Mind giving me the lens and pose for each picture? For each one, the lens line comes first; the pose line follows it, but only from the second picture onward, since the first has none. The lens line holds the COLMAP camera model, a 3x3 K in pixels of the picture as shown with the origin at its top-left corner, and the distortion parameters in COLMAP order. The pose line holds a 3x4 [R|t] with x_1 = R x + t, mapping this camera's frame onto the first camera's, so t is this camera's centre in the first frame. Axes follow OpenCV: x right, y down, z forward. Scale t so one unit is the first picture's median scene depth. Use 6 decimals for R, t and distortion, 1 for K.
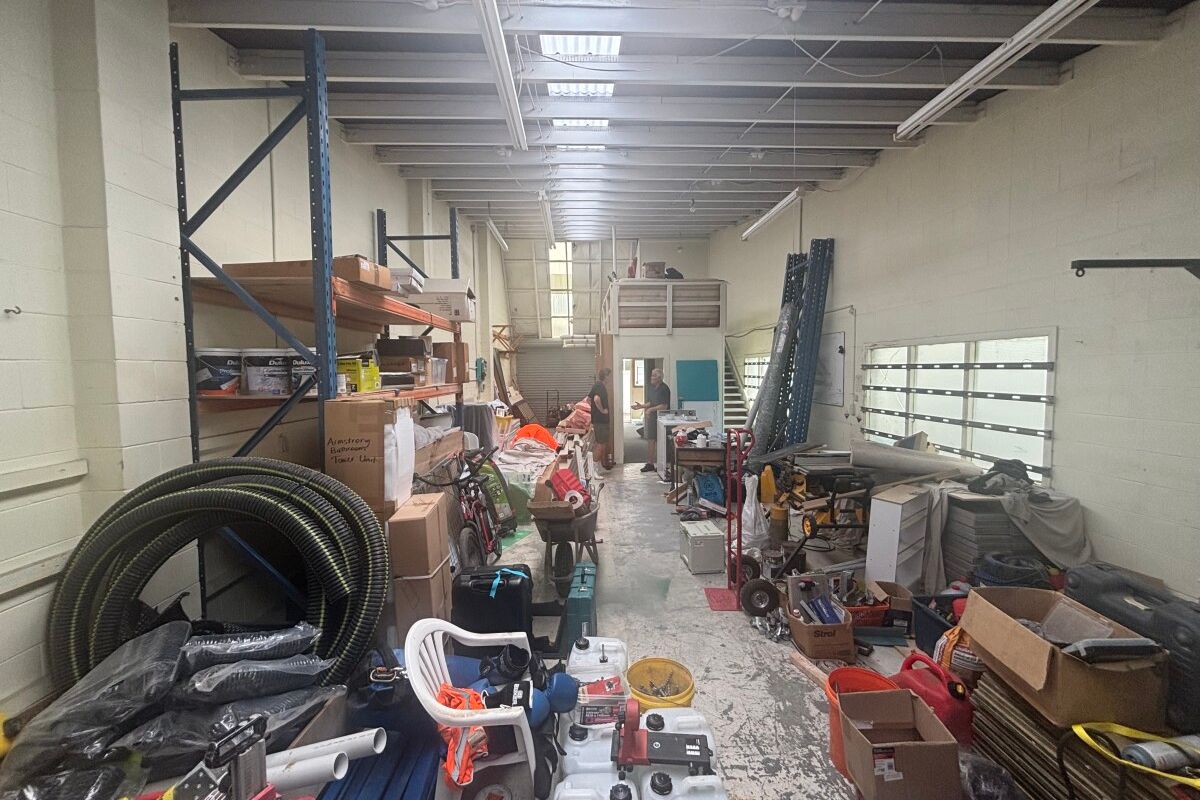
lens RADIAL K [[485.6, 0, 598.7], [0, 485.6, 399.5], [0, 0, 1]] dist [0.007033, -0.001394]
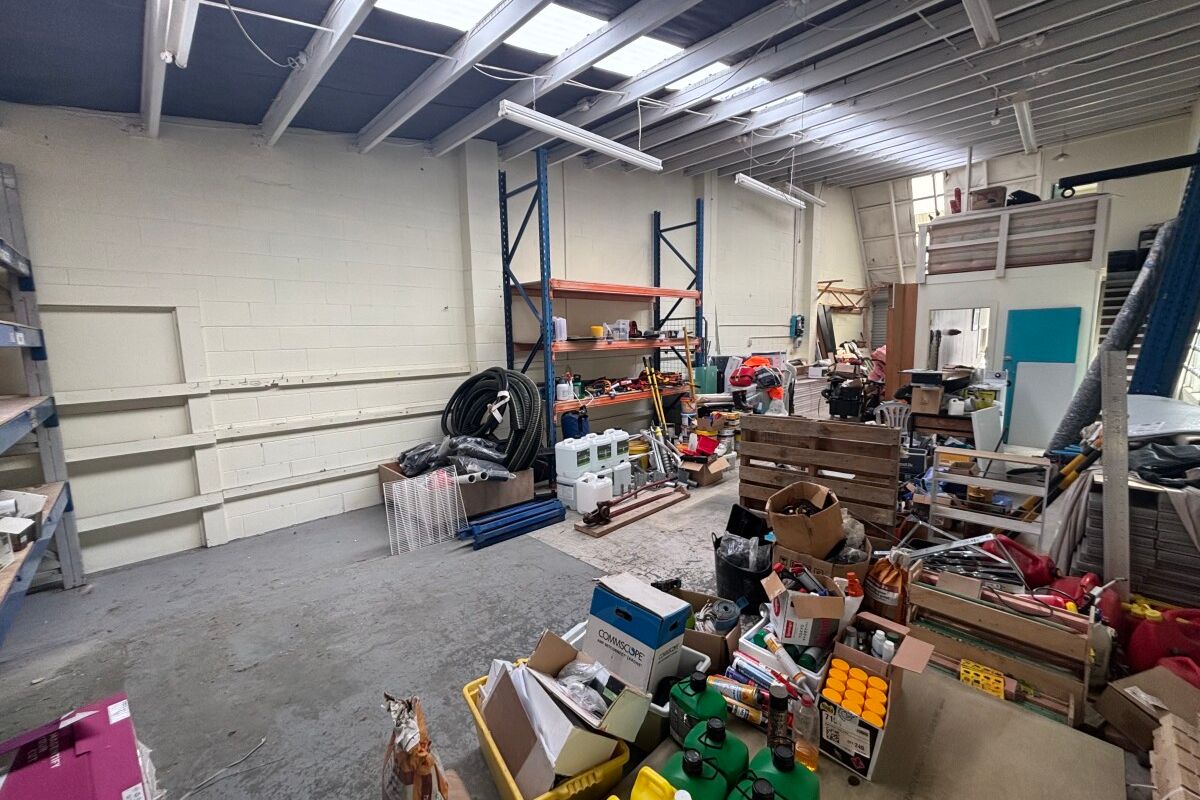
lens RADIAL K [[485.6, 0, 596.1], [0, 485.6, 397.0], [0, 0, 1]] dist [0.007033, -0.001394]
pose [[0.673093, 0.086136, -0.734524, 0.309053], [-0.028778, 0.995493, 0.090368, 0.009269], [0.738997, -0.039688, 0.672538, -0.046383]]
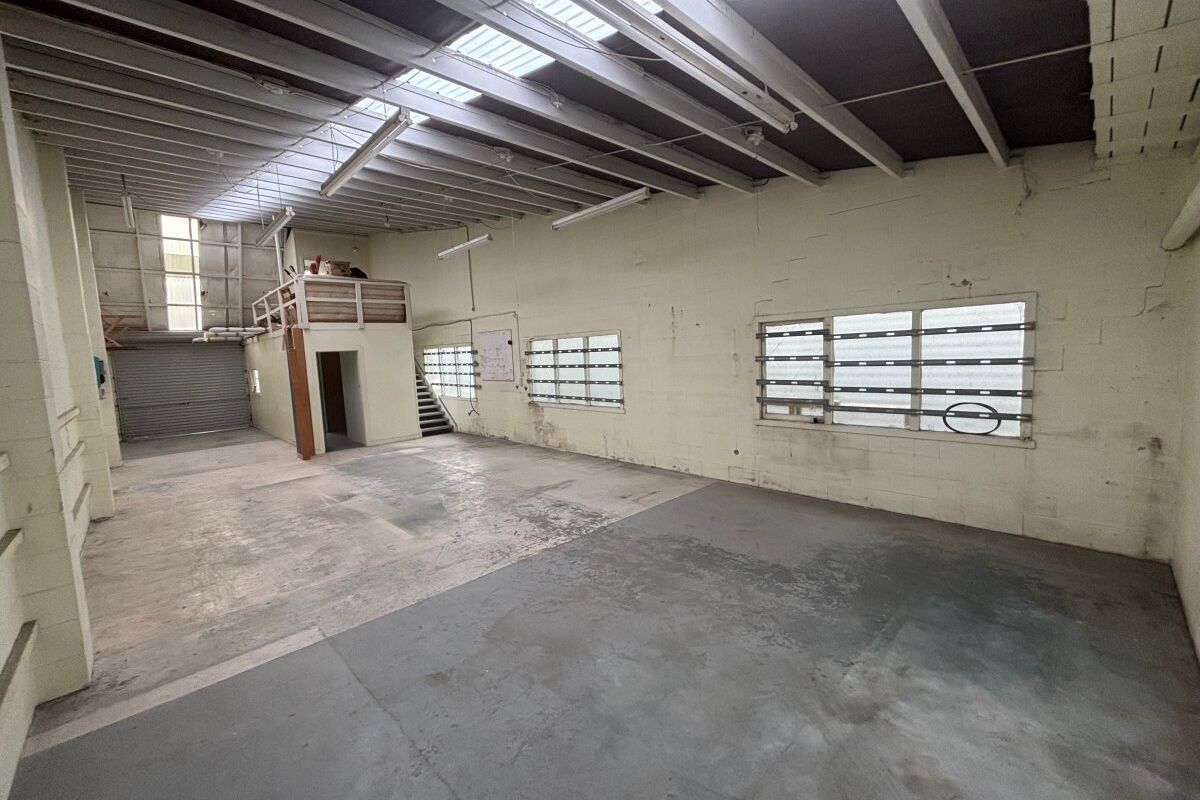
lens RADIAL K [[485.6, 0, 598.8], [0, 485.6, 396.0], [0, 0, 1]] dist [0.007033, -0.001394]
pose [[0.744762, -0.083065, 0.662140, -0.198177], [0.076740, 0.996301, 0.038671, 0.016566], [-0.662903, 0.022012, 0.748382, -0.181597]]
